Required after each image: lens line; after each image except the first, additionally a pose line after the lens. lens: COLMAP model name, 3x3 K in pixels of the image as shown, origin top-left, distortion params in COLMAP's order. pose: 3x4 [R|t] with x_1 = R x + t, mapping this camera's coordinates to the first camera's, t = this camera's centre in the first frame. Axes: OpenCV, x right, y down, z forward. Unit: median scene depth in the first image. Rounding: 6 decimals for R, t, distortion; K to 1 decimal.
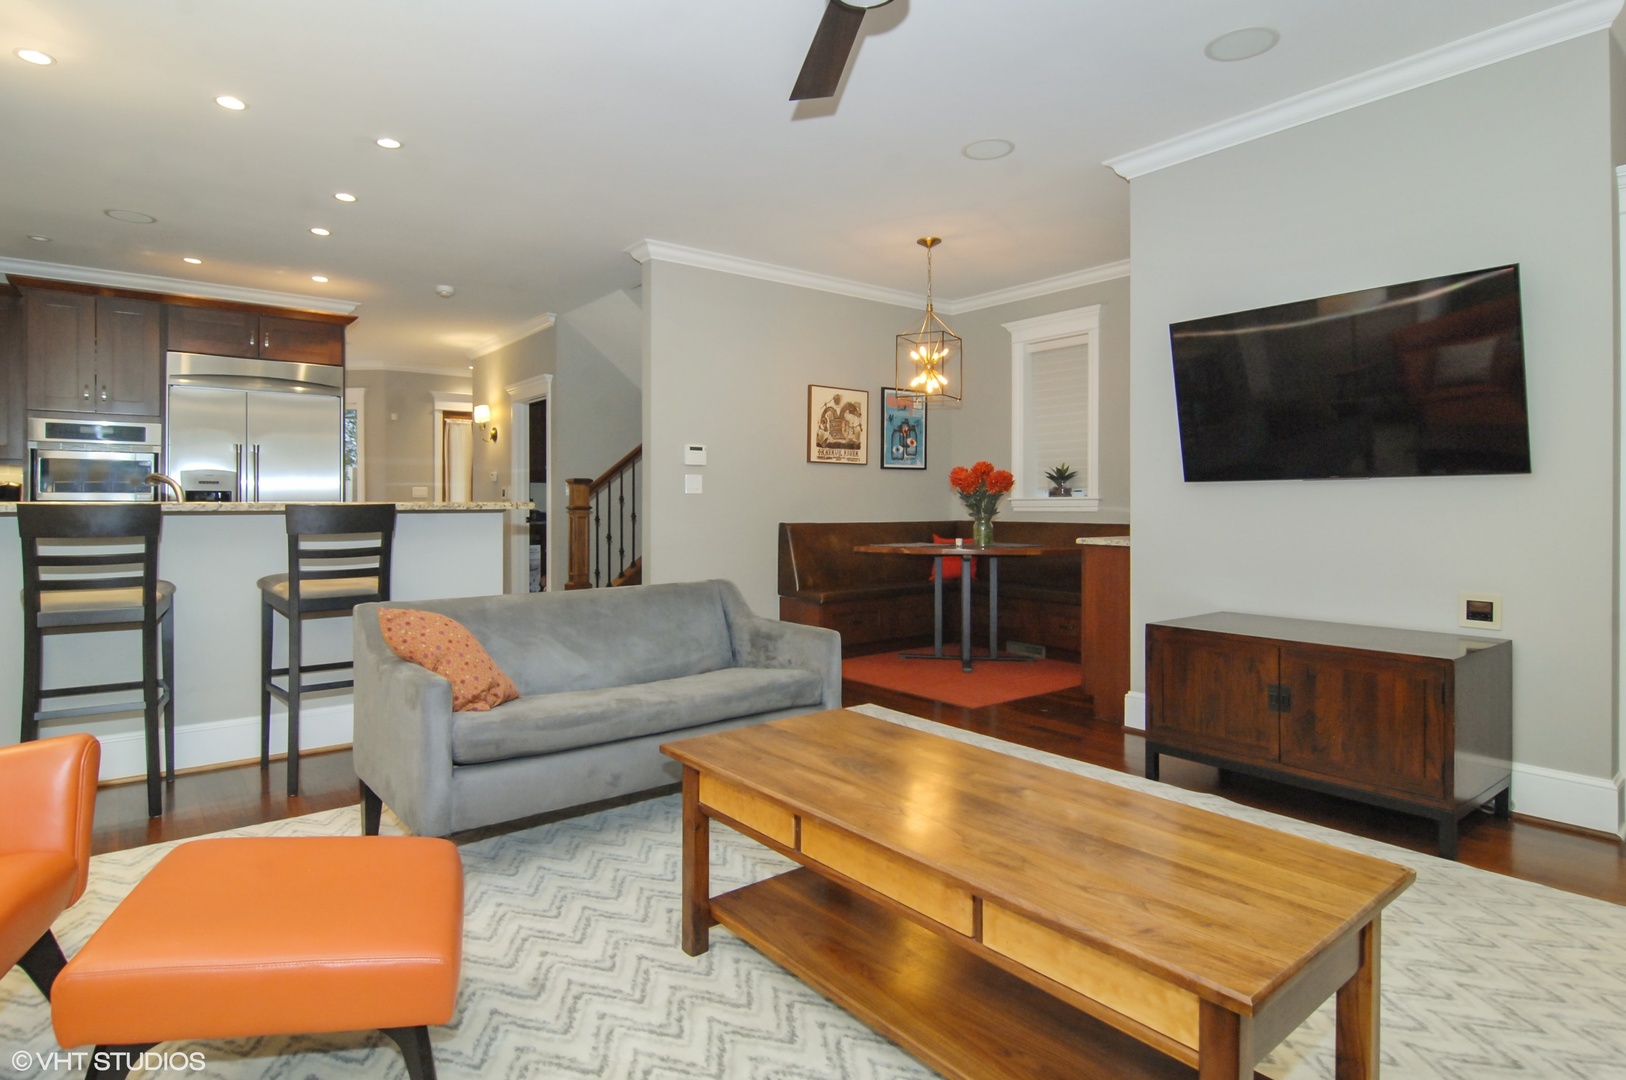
lens RADIAL K [[861.6, 0, 811.3], [0, 861.6, 487.5], [0, 0, 1]] dist [-0.001229, -0.000321]
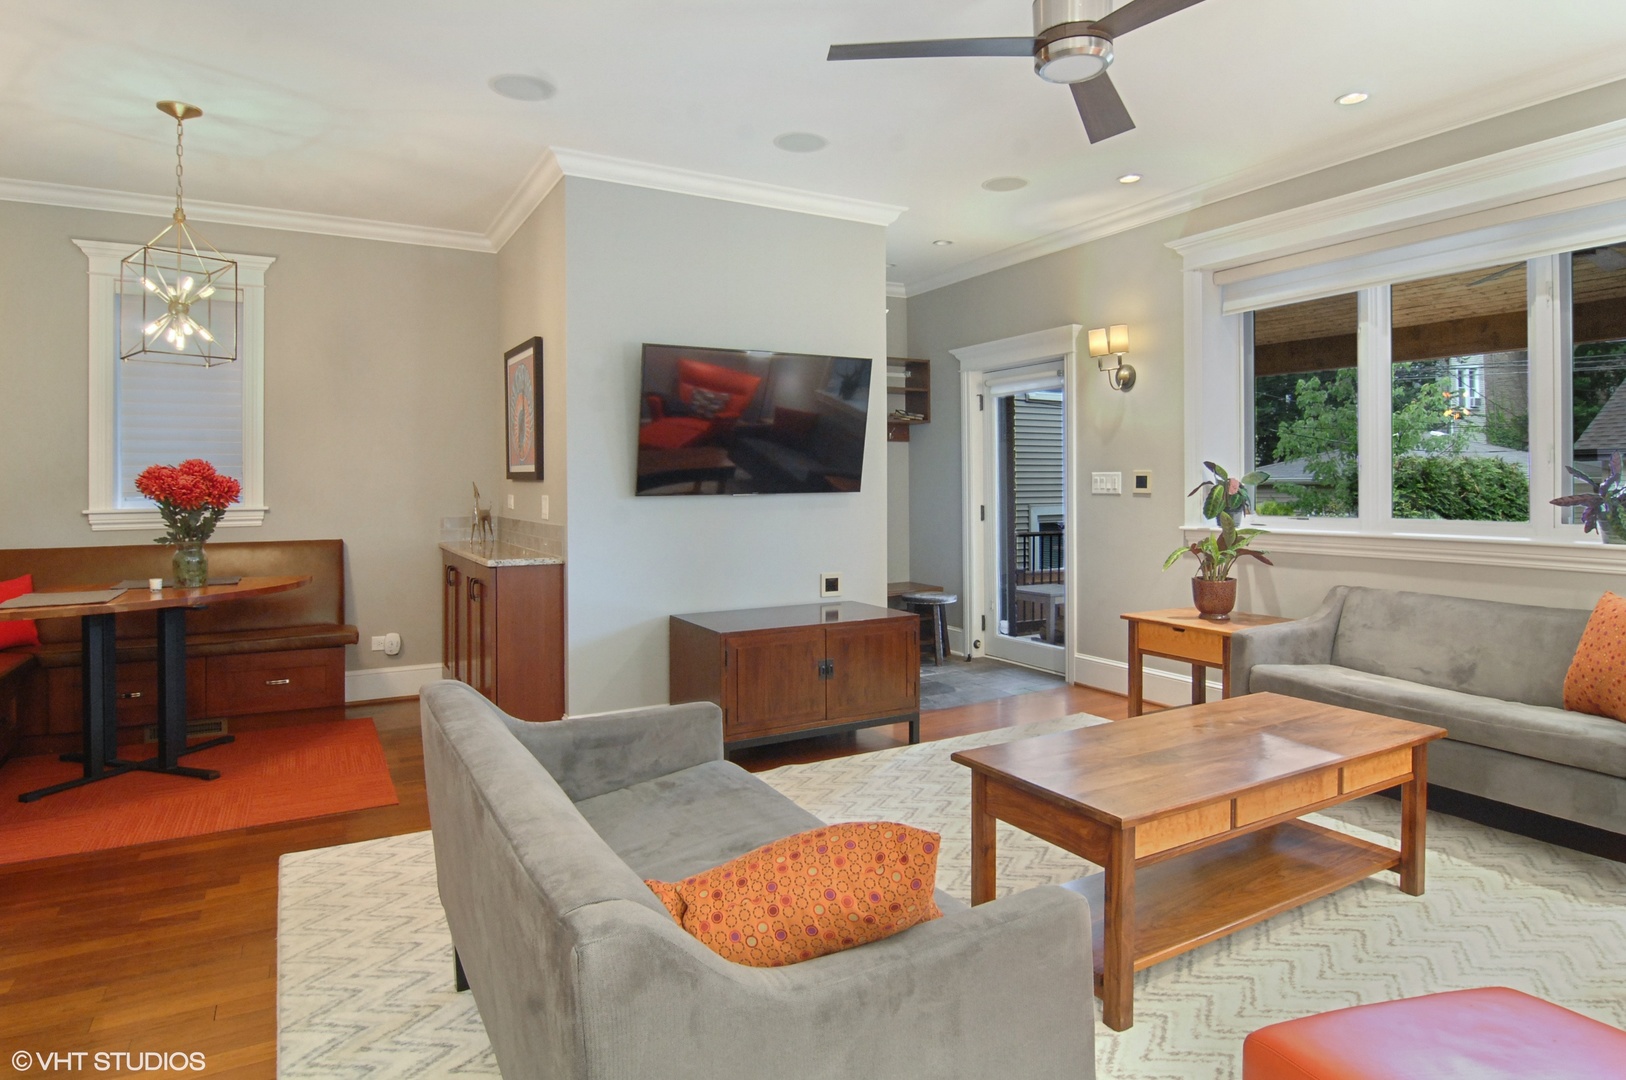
lens RADIAL K [[908.4, 0, 813.2], [0, 908.4, 484.1], [0, 0, 1]] dist [-0.018910, -0.000457]
pose [[0.162094, -0.002481, 0.986772, -0.366998], [-0.010334, 0.999938, 0.004211, -0.016869], [-0.986721, -0.010879, 0.162058, 0.373047]]
